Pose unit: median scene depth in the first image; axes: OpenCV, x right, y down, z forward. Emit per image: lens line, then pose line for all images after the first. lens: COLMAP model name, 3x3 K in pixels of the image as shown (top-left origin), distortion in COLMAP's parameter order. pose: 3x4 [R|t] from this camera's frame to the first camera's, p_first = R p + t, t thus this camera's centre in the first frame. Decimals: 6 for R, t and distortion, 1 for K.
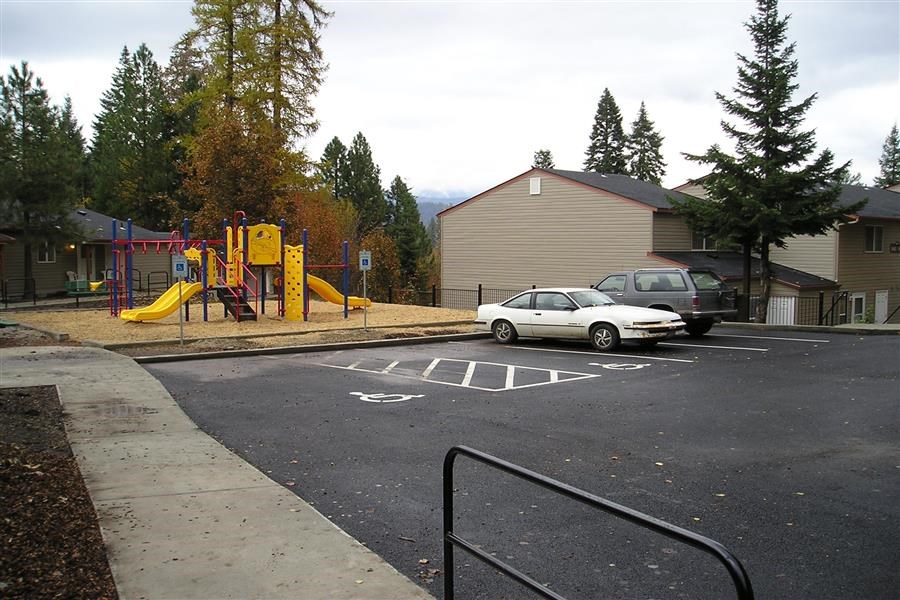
lens RADIAL K [[917.2, 0, 439.6], [0, 917.2, 333.7], [0, 0, 1]] dist [-0.129861, 0.058618]
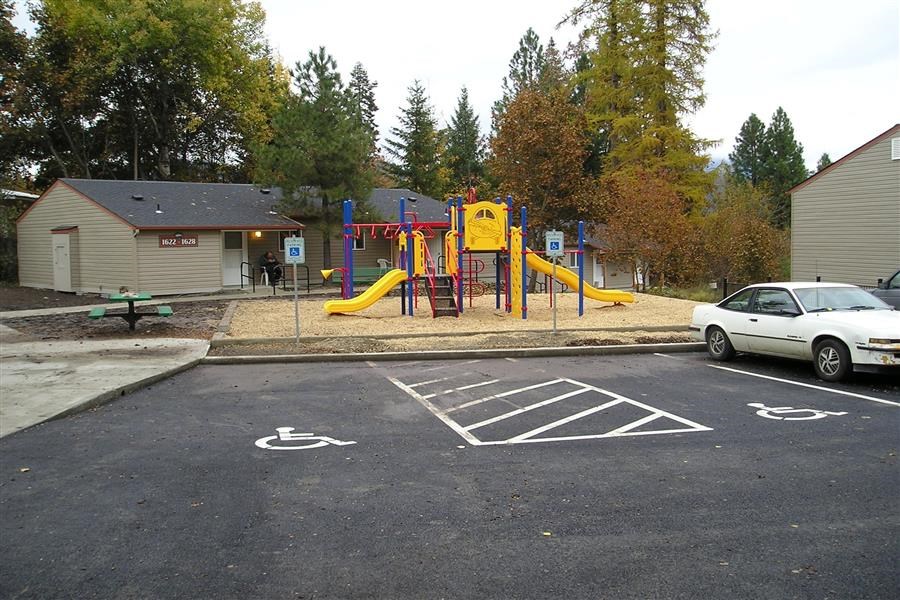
lens RADIAL K [[917.2, 0, 439.6], [0, 917.2, 333.7], [0, 0, 1]] dist [-0.129861, 0.058618]
pose [[0.878221, 0.036106, -0.476891, 0.135935], [-0.031074, 0.999347, 0.018437, -0.009945], [0.477245, -0.001373, 0.878769, 0.181483]]
